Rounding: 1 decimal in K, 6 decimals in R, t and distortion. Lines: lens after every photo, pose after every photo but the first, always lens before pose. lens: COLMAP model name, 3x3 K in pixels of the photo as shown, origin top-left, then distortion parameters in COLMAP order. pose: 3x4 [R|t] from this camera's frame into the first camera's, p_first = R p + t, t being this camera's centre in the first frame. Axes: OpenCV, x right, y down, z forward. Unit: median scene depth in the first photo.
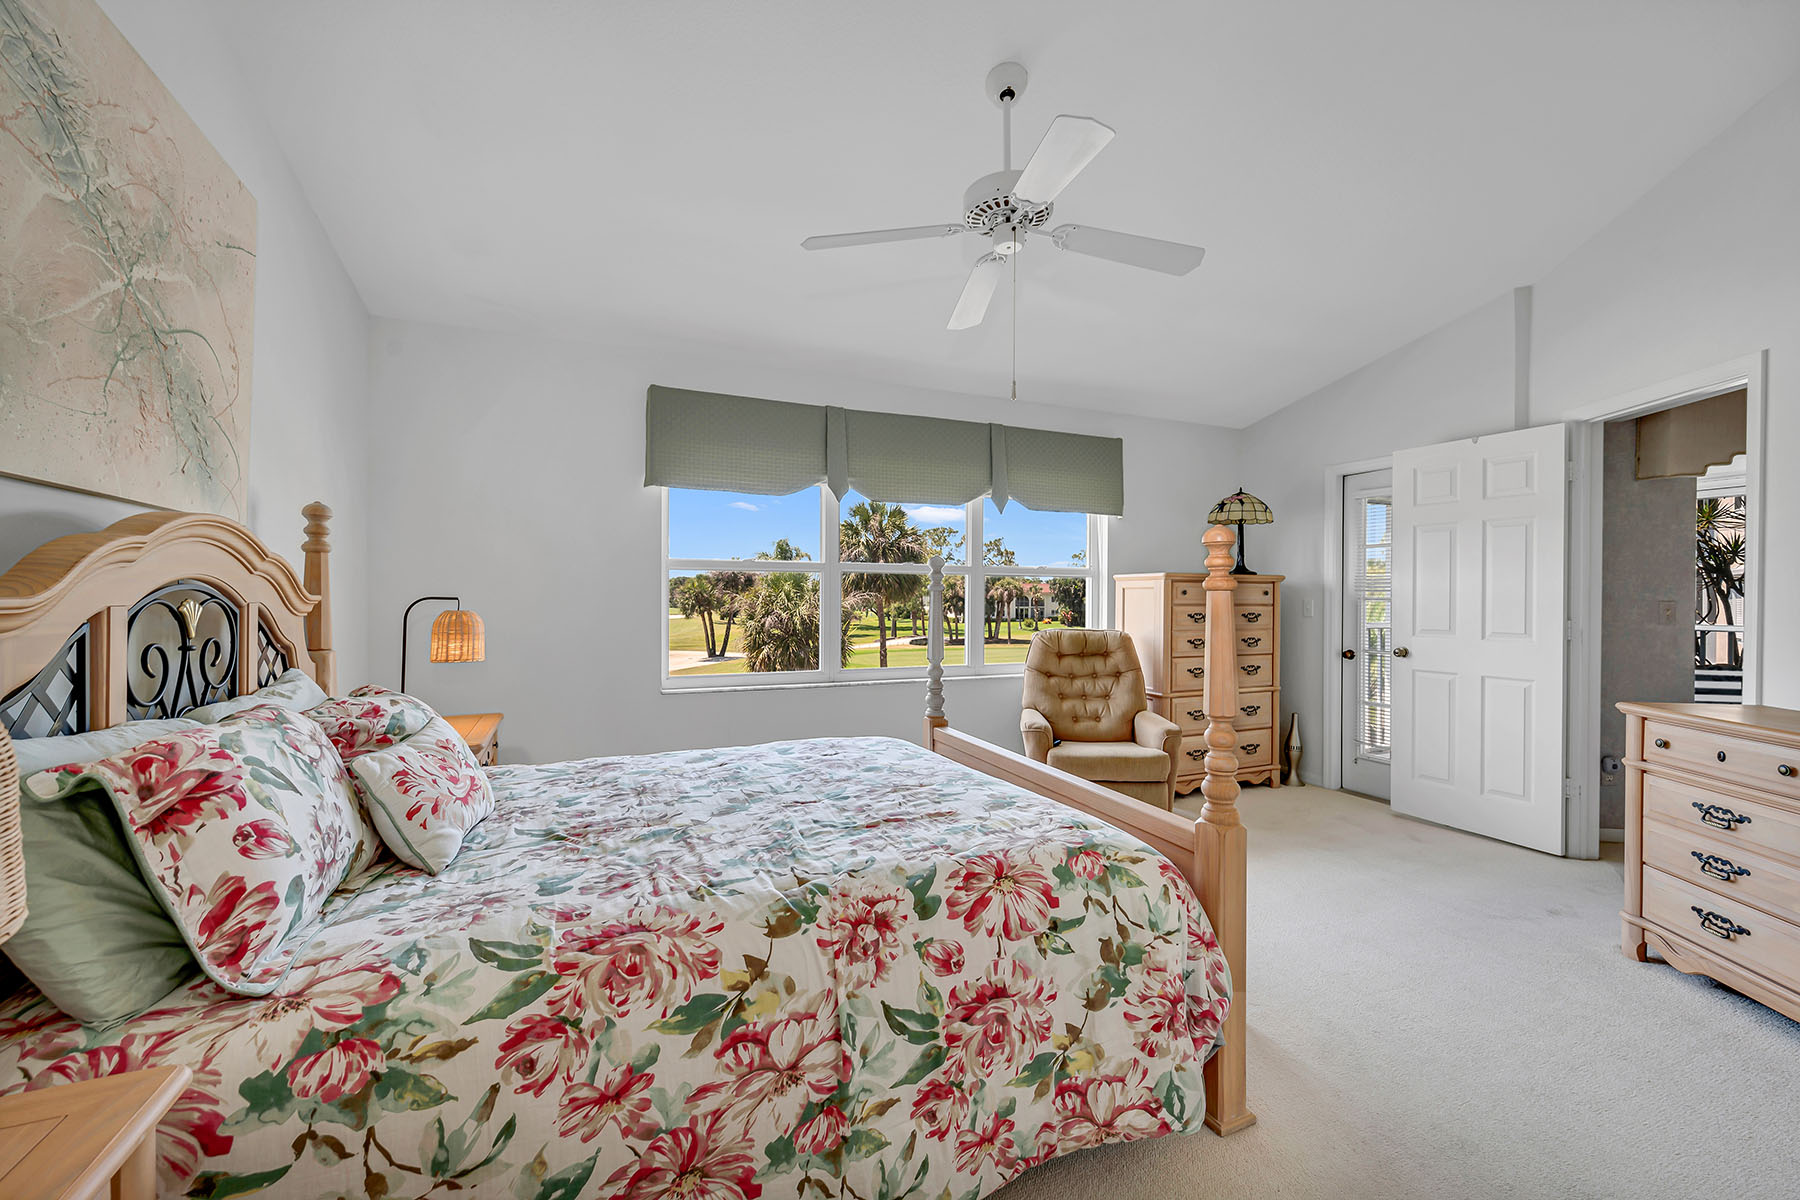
lens RADIAL K [[729.4, 0, 889.8], [0, 729.4, 604.4], [0, 0, 1]] dist [-0.001213, 0.000650]
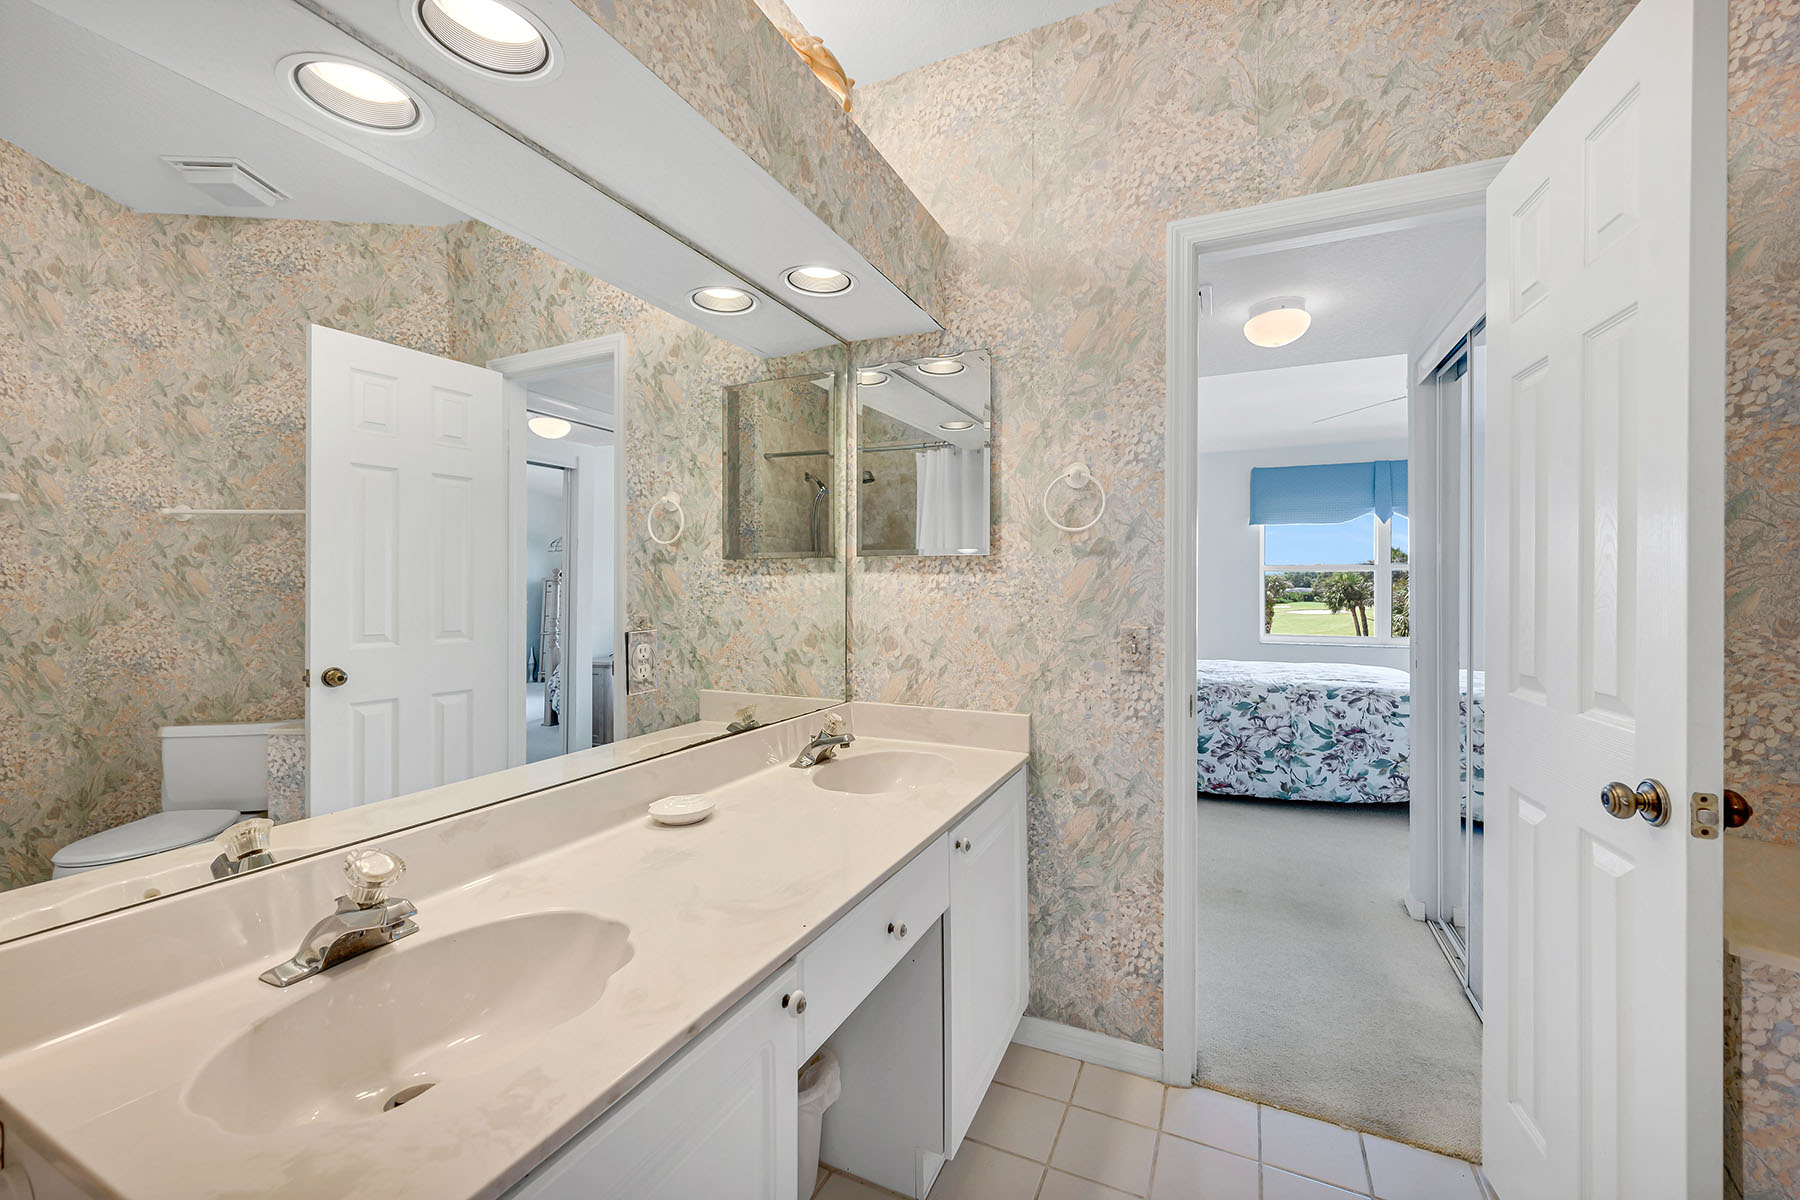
lens RADIAL K [[729.4, 0, 902.3], [0, 729.4, 592.9], [0, 0, 1]] dist [-0.001213, 0.000650]
pose [[0.689347, -0.000032, -0.724431, 0.987375], [-0.005084, 0.999975, -0.004882, 0.039636], [0.724414, 0.007048, 0.689330, -2.237073]]
